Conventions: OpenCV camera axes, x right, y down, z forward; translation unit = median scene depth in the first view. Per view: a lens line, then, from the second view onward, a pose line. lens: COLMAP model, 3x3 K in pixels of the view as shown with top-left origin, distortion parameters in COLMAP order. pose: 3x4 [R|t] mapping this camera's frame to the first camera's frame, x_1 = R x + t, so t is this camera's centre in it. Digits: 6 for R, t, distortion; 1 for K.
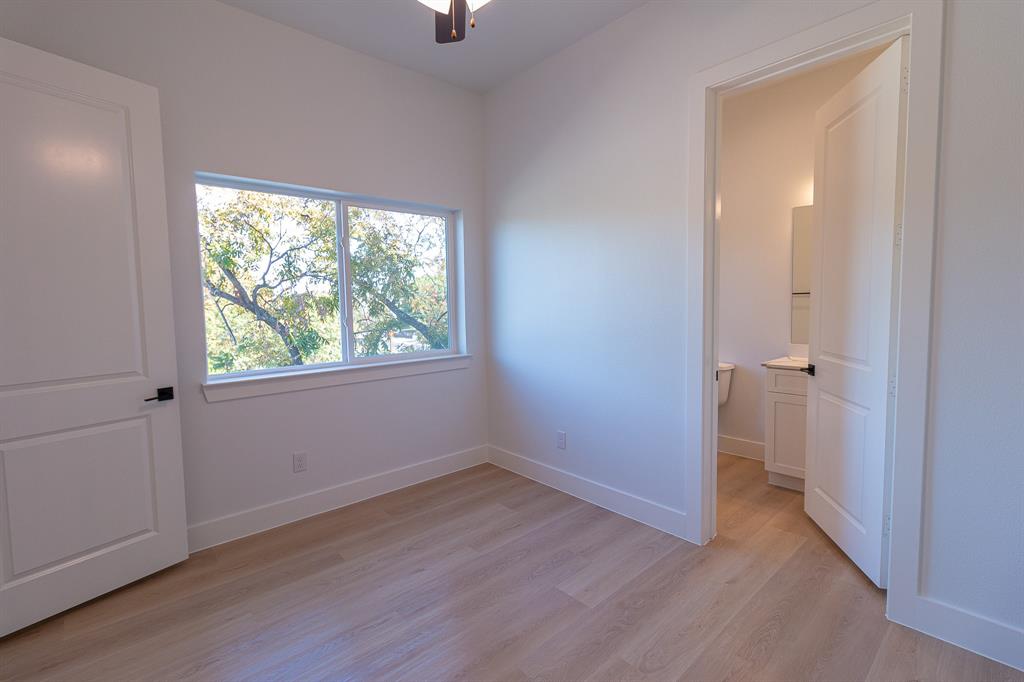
lens RADIAL K [[470.5, 0, 515.8], [0, 470.5, 334.6], [0, 0, 1]] dist [0.015417, -0.000179]
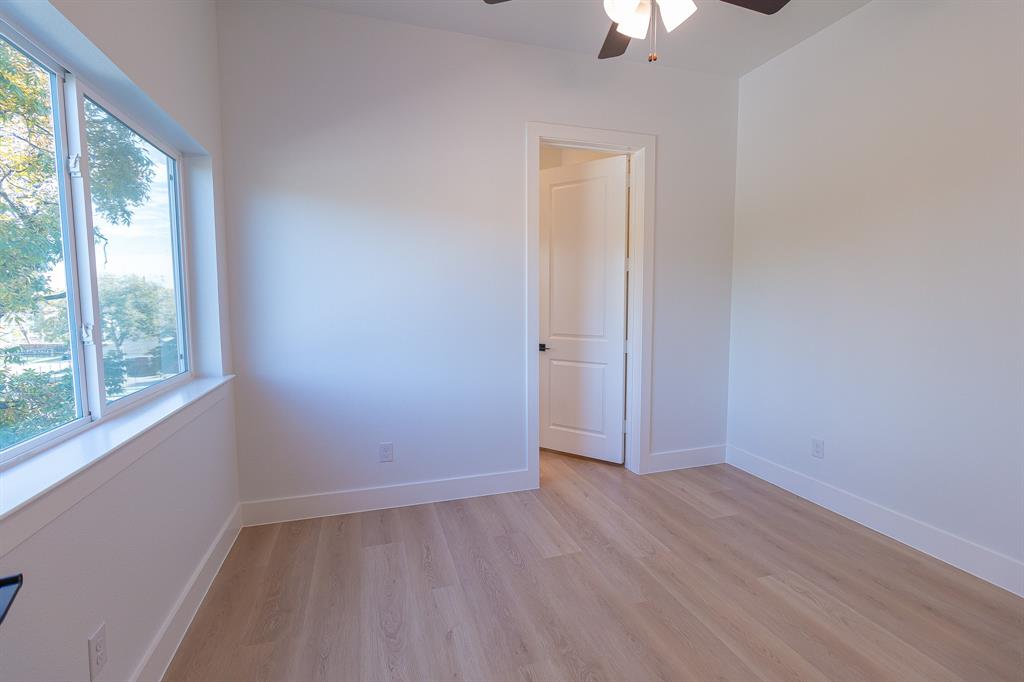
lens RADIAL K [[470.5, 0, 515.8], [0, 470.5, 334.6], [0, 0, 1]] dist [0.015417, -0.000179]
pose [[0.410999, -0.056840, 0.909862, -0.754590], [0.059032, 0.997619, 0.035657, -0.022452], [-0.909722, 0.039056, 0.413376, 0.487277]]
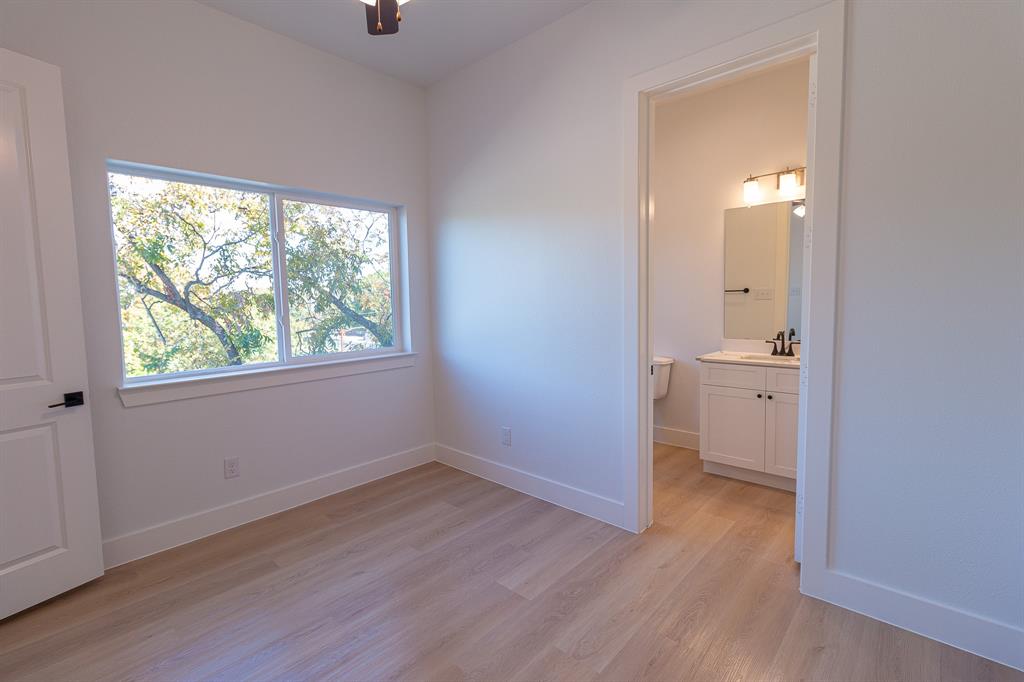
lens RADIAL K [[470.5, 0, 515.8], [0, 470.5, 334.6], [0, 0, 1]] dist [0.015417, -0.000179]
pose [[0.995545, -0.008664, 0.093891, 0.029182], [0.008023, 0.999942, 0.007201, -0.000917], [-0.093948, -0.006415, 0.995556, -0.005010]]
